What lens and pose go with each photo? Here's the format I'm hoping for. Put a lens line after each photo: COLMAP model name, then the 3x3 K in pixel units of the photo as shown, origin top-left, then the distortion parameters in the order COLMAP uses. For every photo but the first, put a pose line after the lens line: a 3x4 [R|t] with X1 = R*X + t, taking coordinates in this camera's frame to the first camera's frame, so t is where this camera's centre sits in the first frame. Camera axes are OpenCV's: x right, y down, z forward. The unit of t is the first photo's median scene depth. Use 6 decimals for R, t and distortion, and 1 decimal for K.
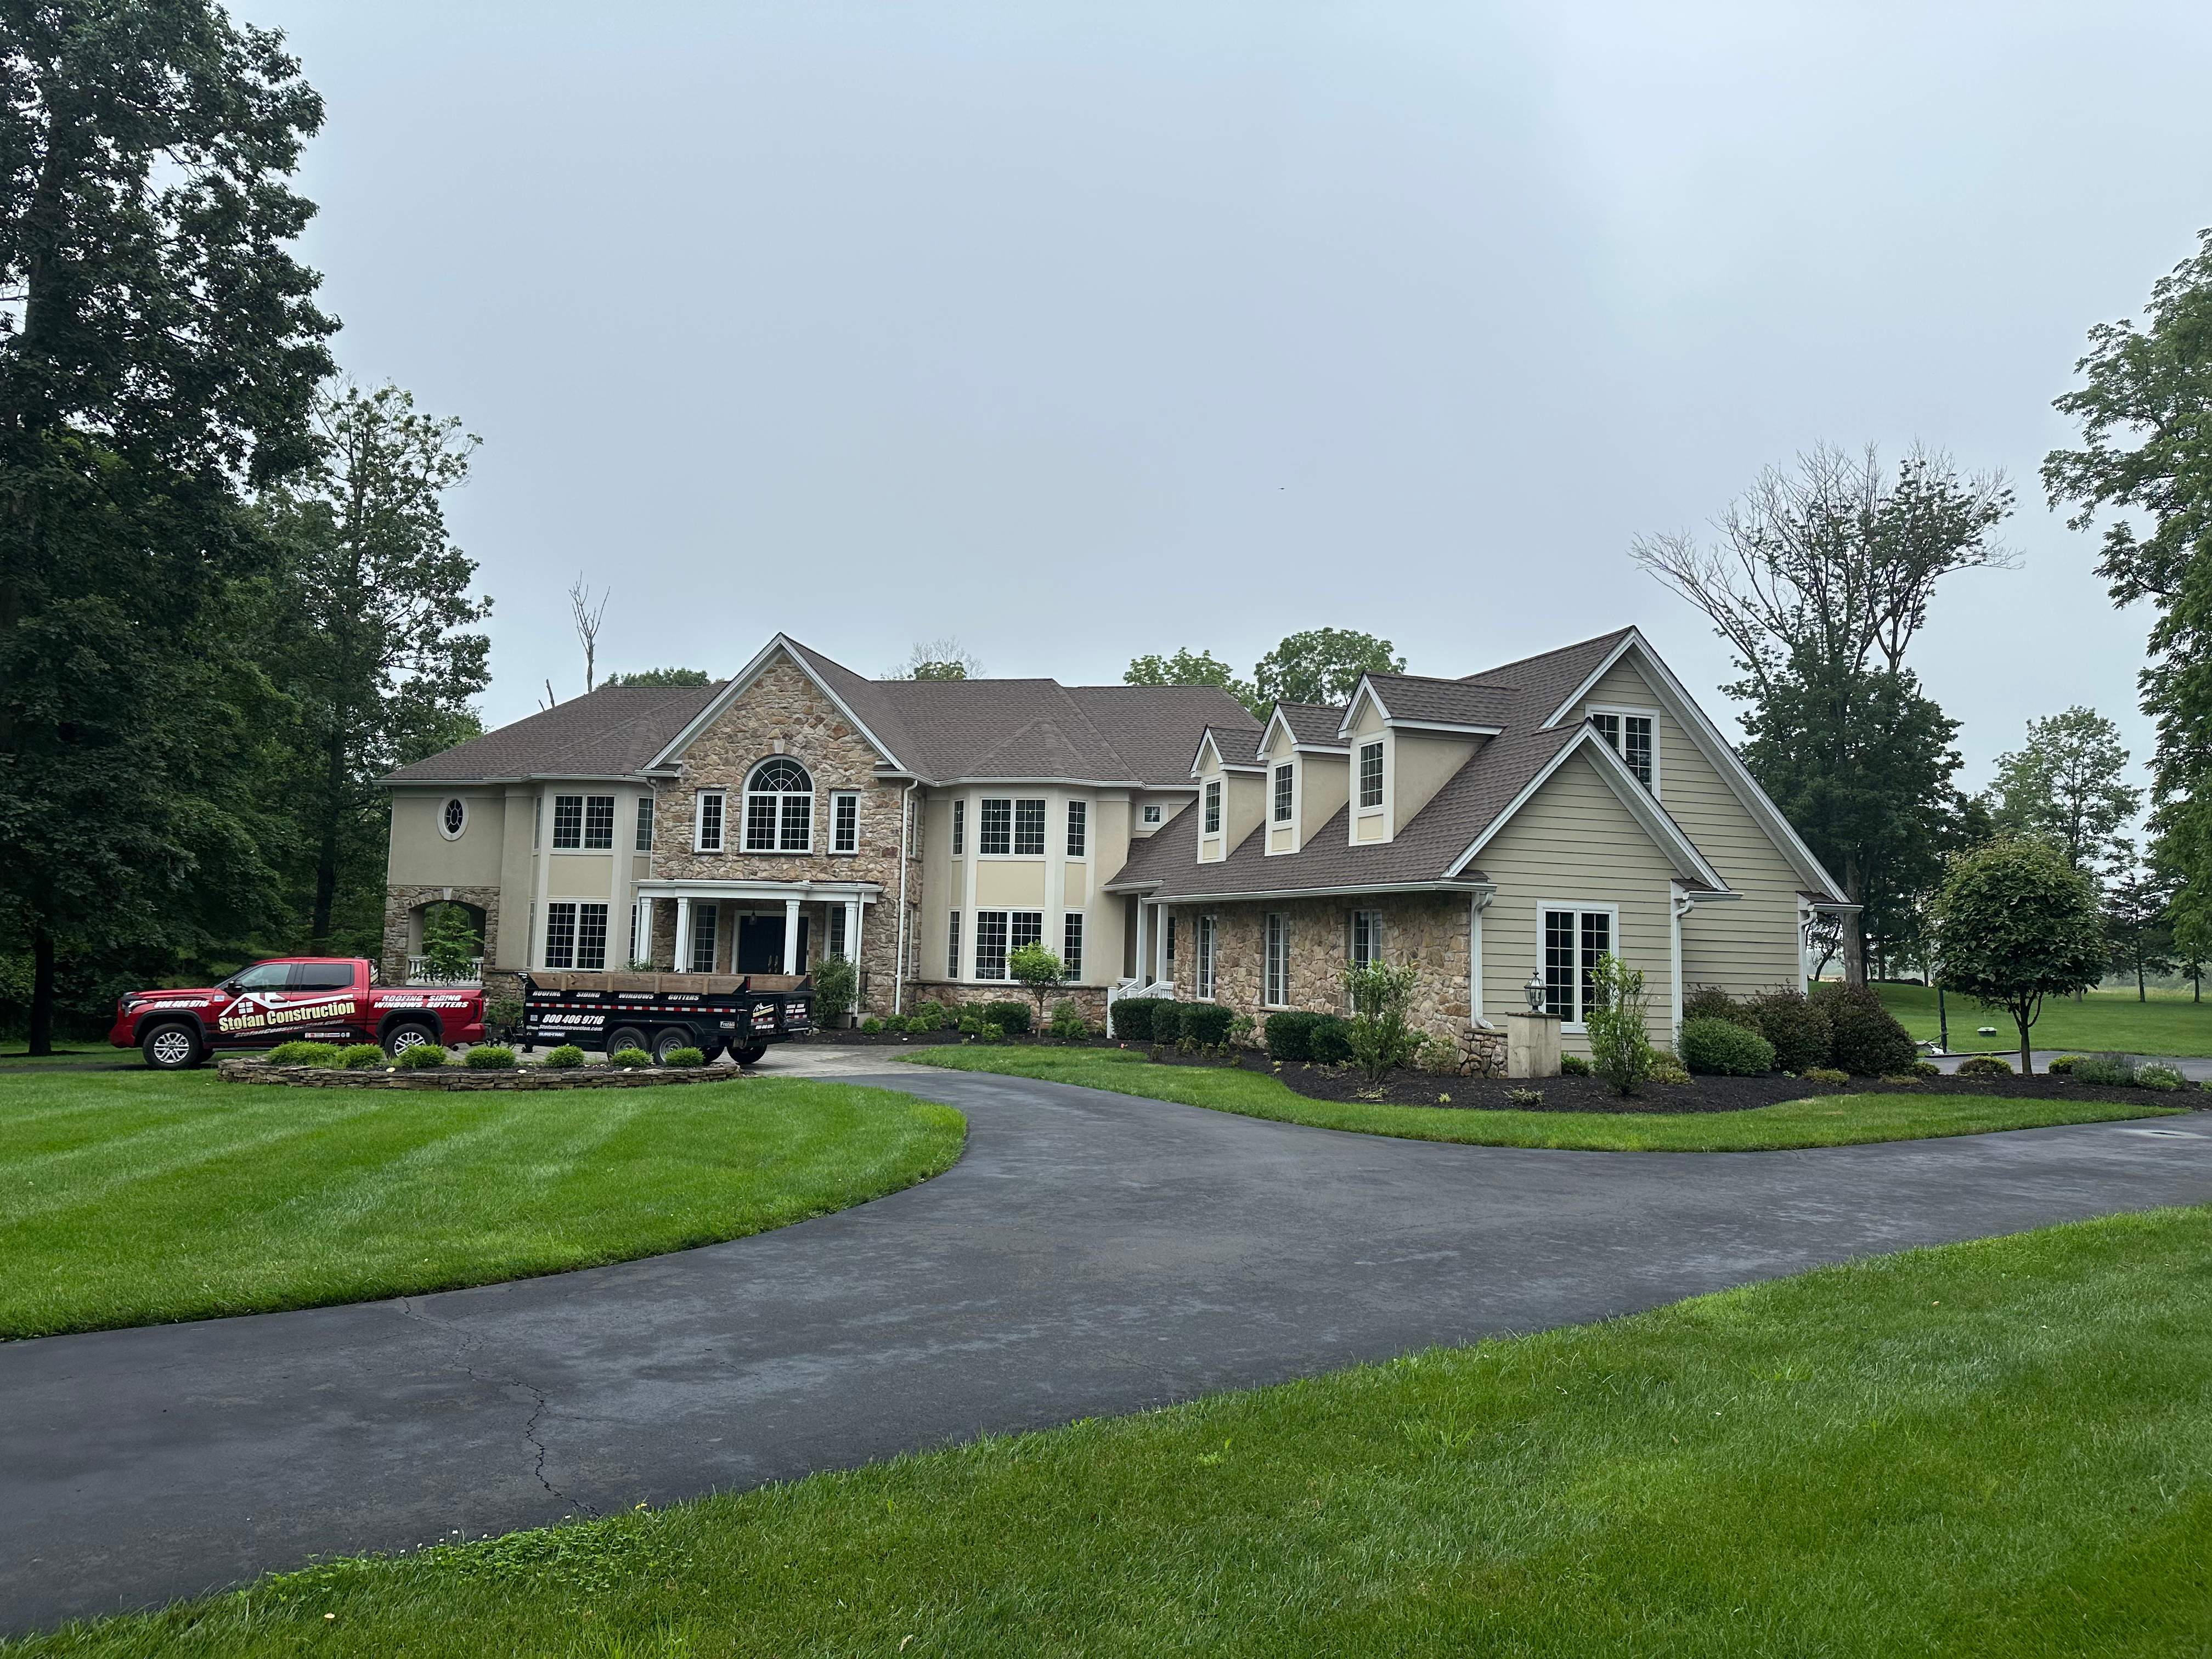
lens RADIAL K [[1534.9, 0, 1114.1], [0, 1534.9, 810.4], [0, 0, 1]] dist [0.177202, -0.342786]
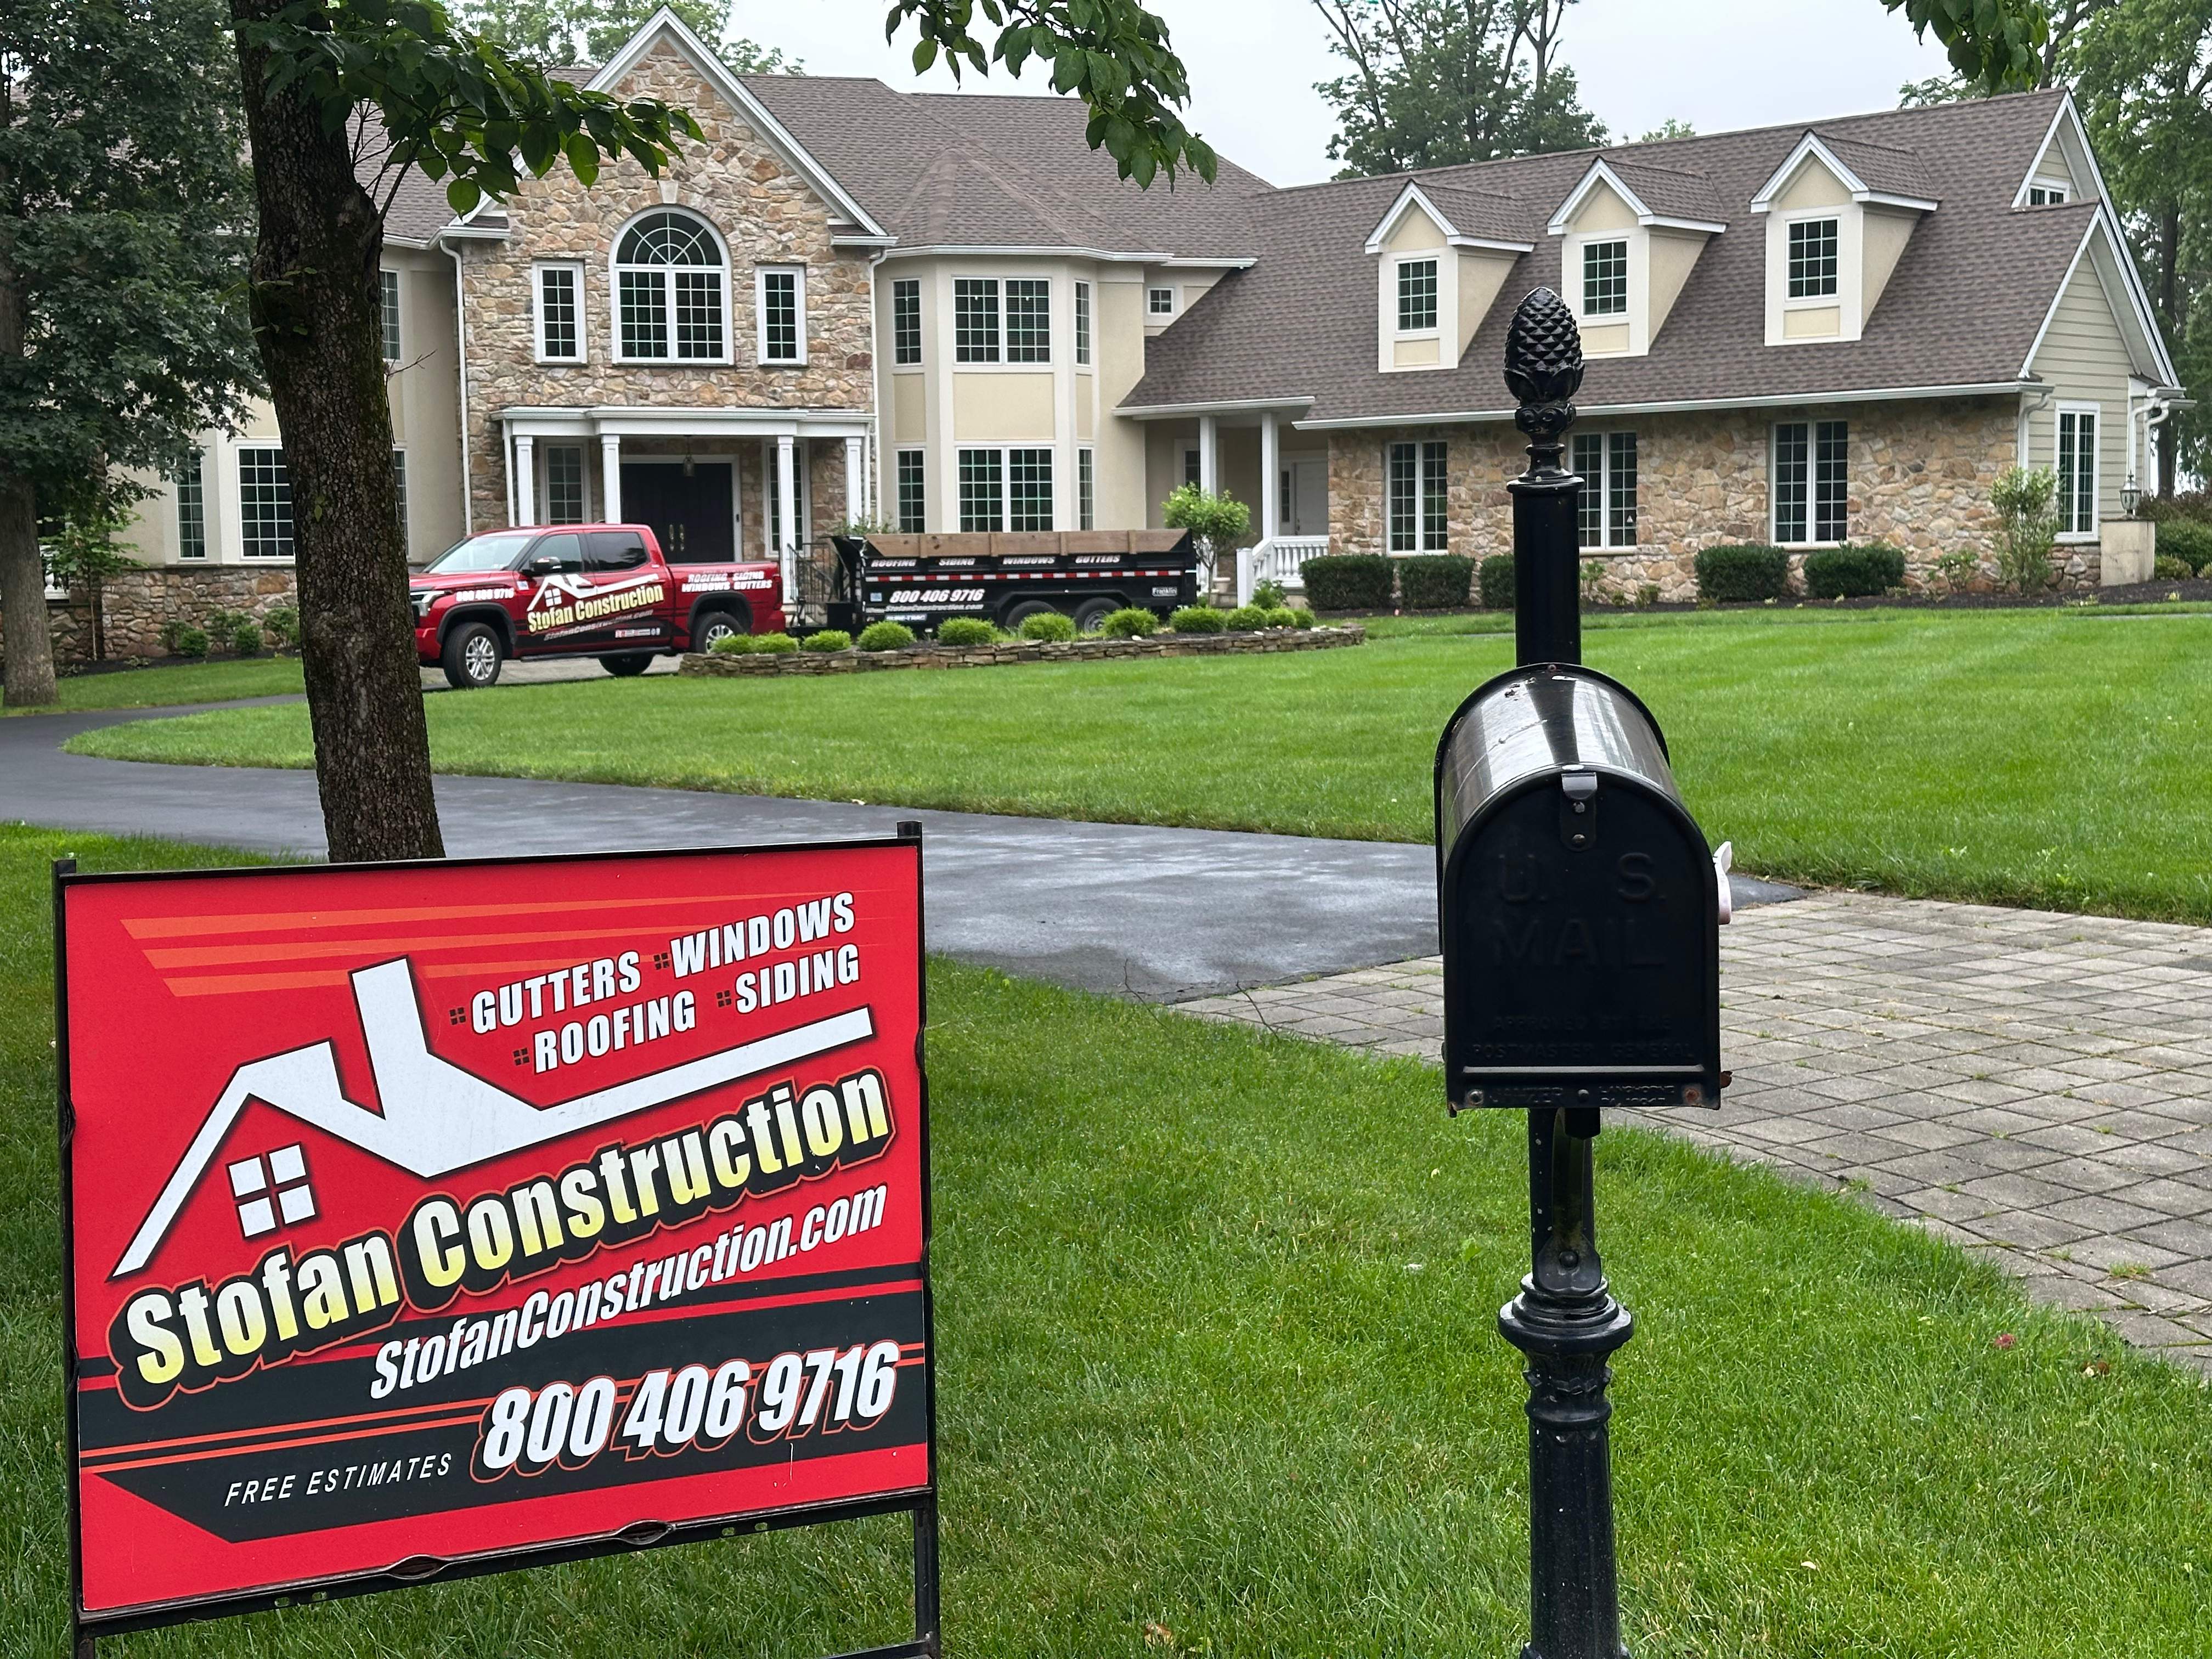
lens RADIAL K [[3067.4, 0, 1090.0], [0, 3067.4, 804.6], [0, 0, 1]] dist [0.151731, -0.110111]
pose [[0.872240, -0.080960, 0.482332, -0.700872], [-0.004452, 0.984849, 0.173359, -0.014830], [-0.489059, -0.153358, 0.858663, -0.208497]]
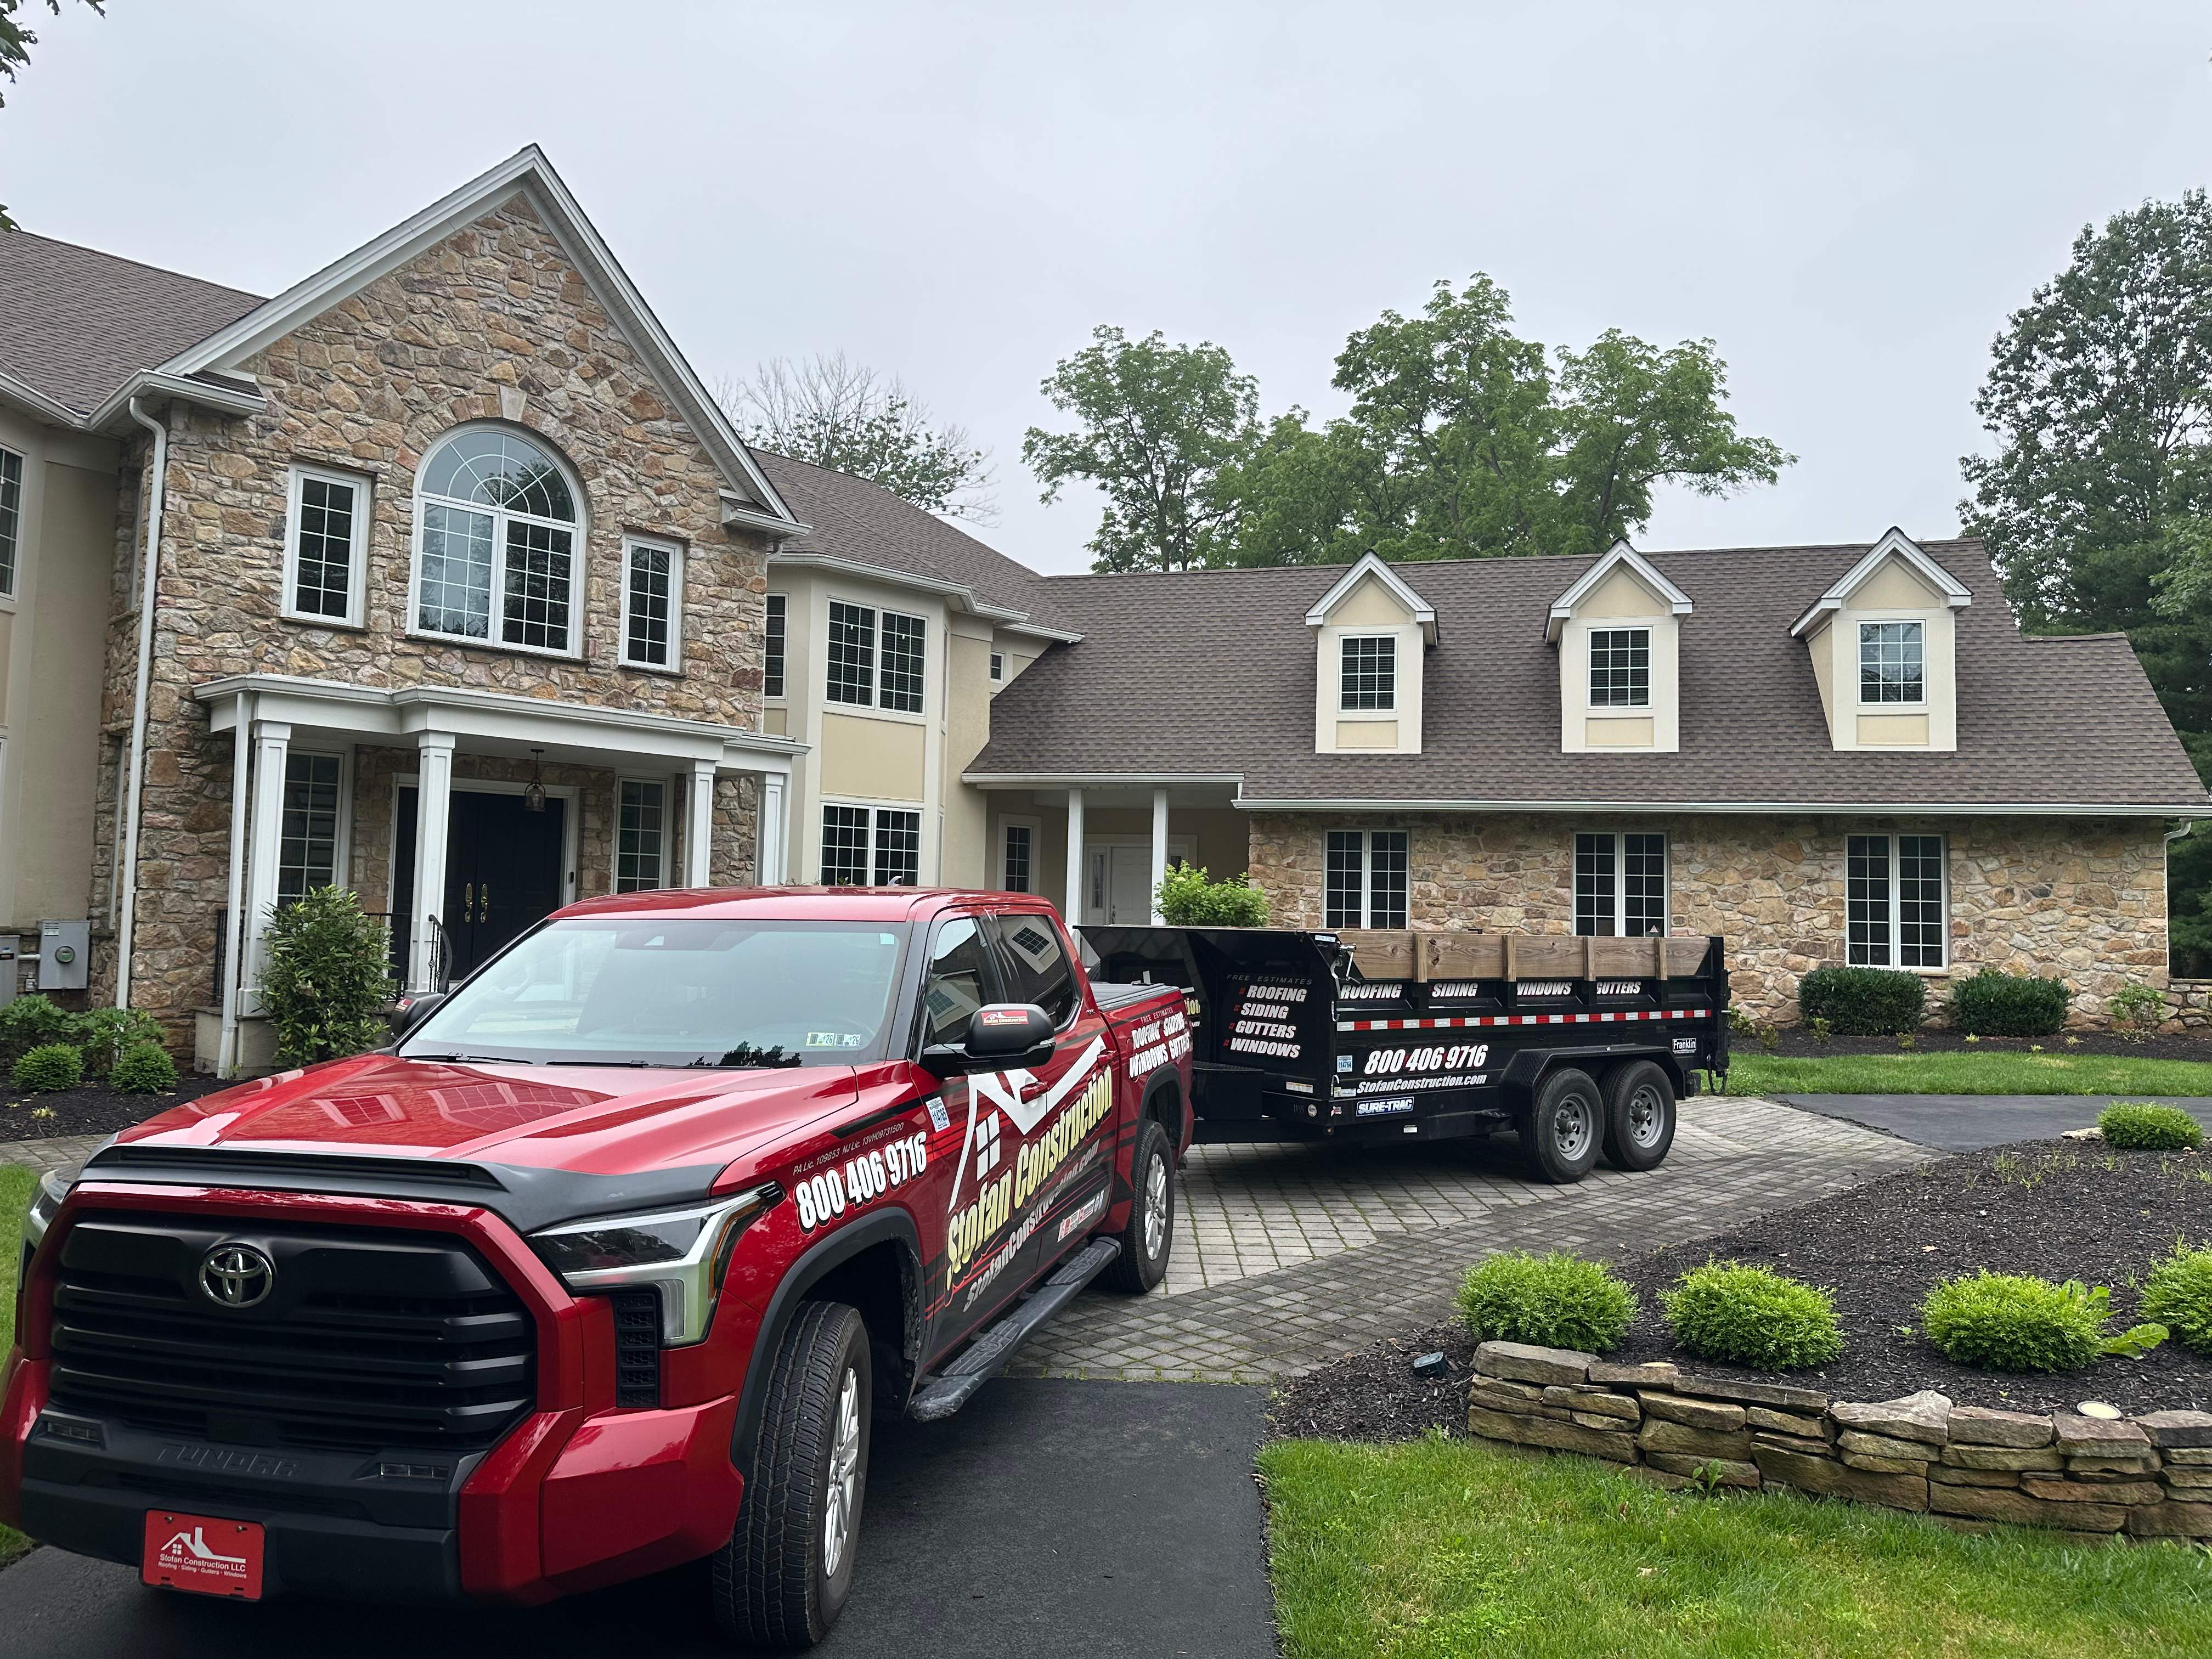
lens RADIAL K [[1534.9, 0, 1114.1], [0, 1534.9, 810.4], [0, 0, 1]] dist [0.177202, -0.342786]
pose [[0.548307, 0.043885, 0.835125, -0.490311], [-0.084711, 0.996400, 0.003258, 0.057069], [-0.831976, -0.072530, 0.550050, 0.612652]]
